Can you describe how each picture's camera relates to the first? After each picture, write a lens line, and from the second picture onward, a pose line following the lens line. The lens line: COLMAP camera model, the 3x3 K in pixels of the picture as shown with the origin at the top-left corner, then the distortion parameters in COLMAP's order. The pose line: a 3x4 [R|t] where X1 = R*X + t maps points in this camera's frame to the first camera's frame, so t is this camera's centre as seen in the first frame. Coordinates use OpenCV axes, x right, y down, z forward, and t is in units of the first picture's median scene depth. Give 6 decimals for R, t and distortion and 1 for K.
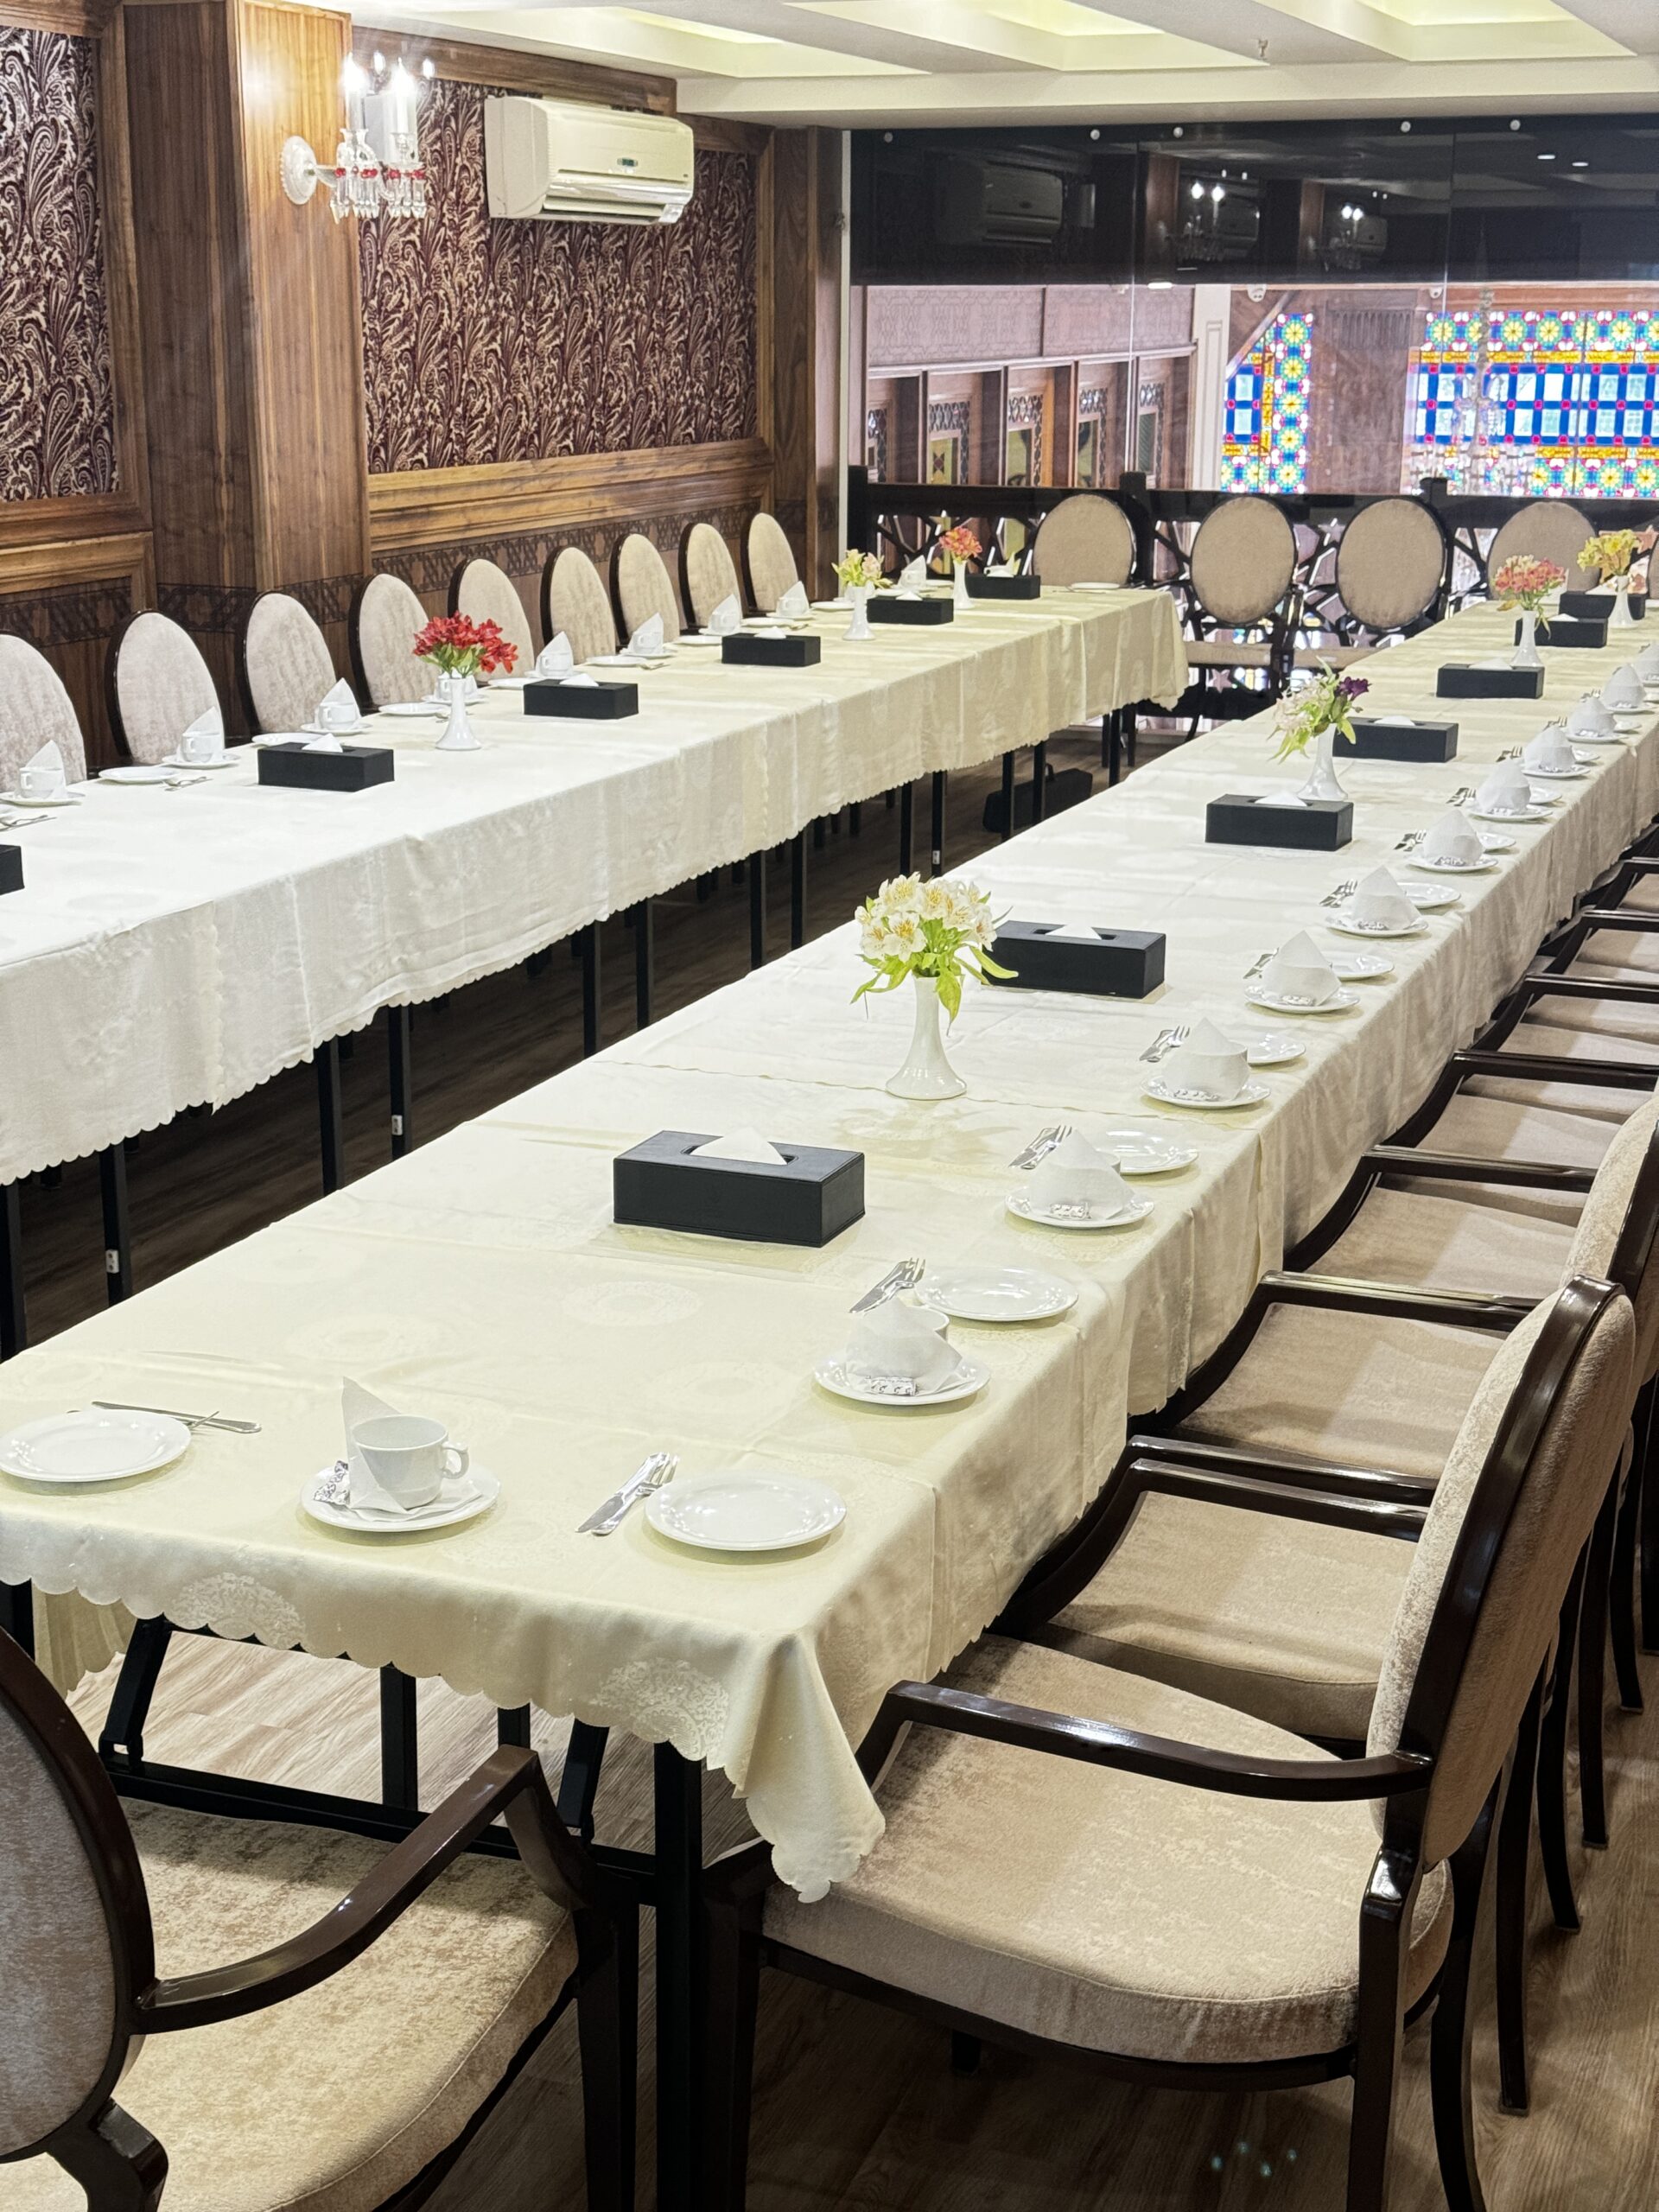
lens RADIAL K [[3080.4, 0, 829.5], [0, 3080.4, 1106.0], [0, 0, 1]] dist [0.145129, 0.020408]
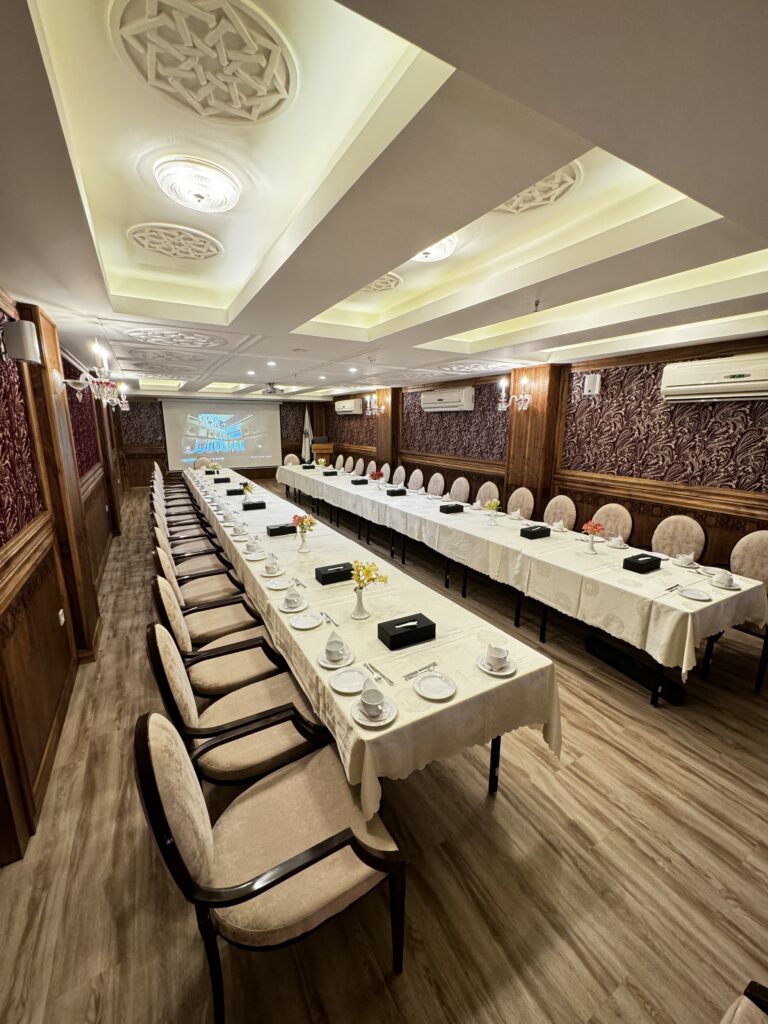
lens RADIAL K [[406.1, 0, 384.0], [0, 406.1, 512.0], [0, 0, 1]] dist [0.000079, -0.000009]
pose [[-0.643721, 0.151006, -0.750214, 0.394222], [-0.207028, 0.909418, 0.360692, -0.280777], [0.736725, 0.387500, -0.554149, 1.084006]]
